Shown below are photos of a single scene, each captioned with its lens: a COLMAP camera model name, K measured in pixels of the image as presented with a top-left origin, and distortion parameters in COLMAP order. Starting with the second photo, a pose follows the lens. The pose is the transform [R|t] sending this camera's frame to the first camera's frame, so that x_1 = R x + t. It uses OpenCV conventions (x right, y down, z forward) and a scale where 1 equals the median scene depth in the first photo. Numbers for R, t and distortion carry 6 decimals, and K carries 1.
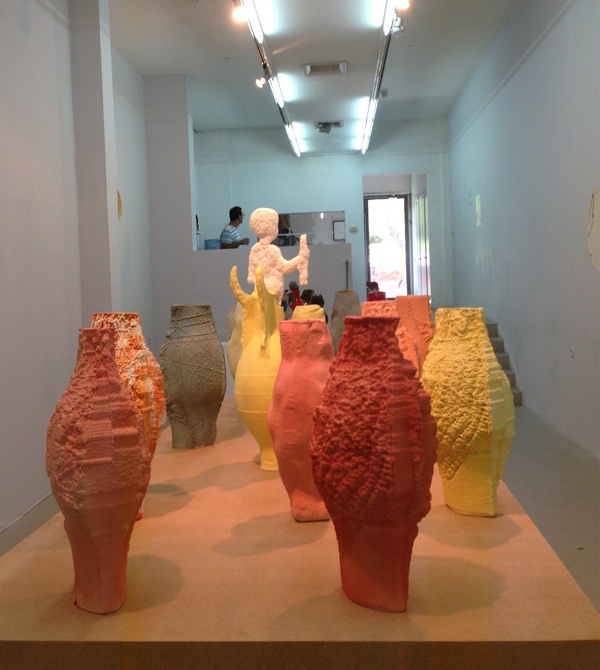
lens RADIAL K [[740.3, 0, 299.5], [0, 740.3, 281.5], [0, 0, 1]] dist [0.024655, 0.191608]
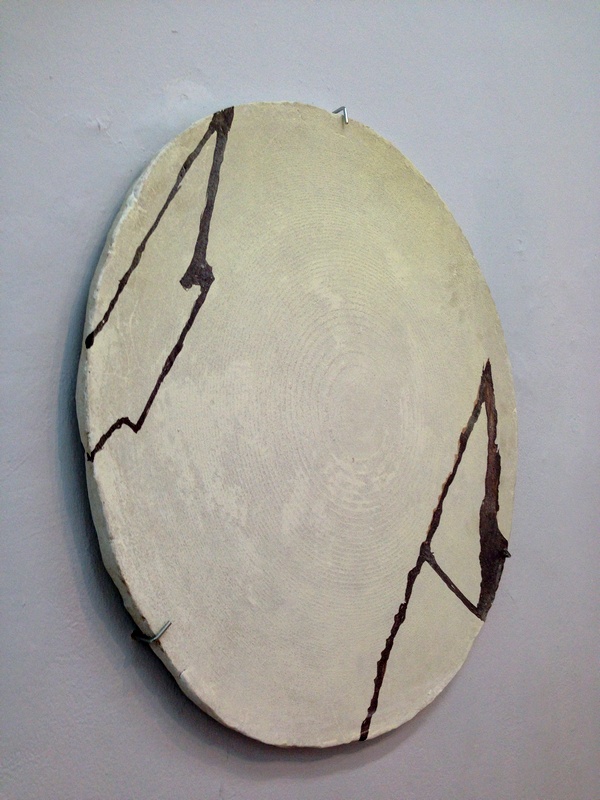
lens RADIAL K [[730.0, 0, 300.3], [0, 730.0, 392.9], [0, 0, 1]] dist [0.114657, -0.182669]
pose [[-0.732899, 0.121893, 0.669329, 1.114431], [0.061436, 0.991657, -0.113322, -0.202899], [-0.677558, -0.041933, -0.734273, 3.931866]]
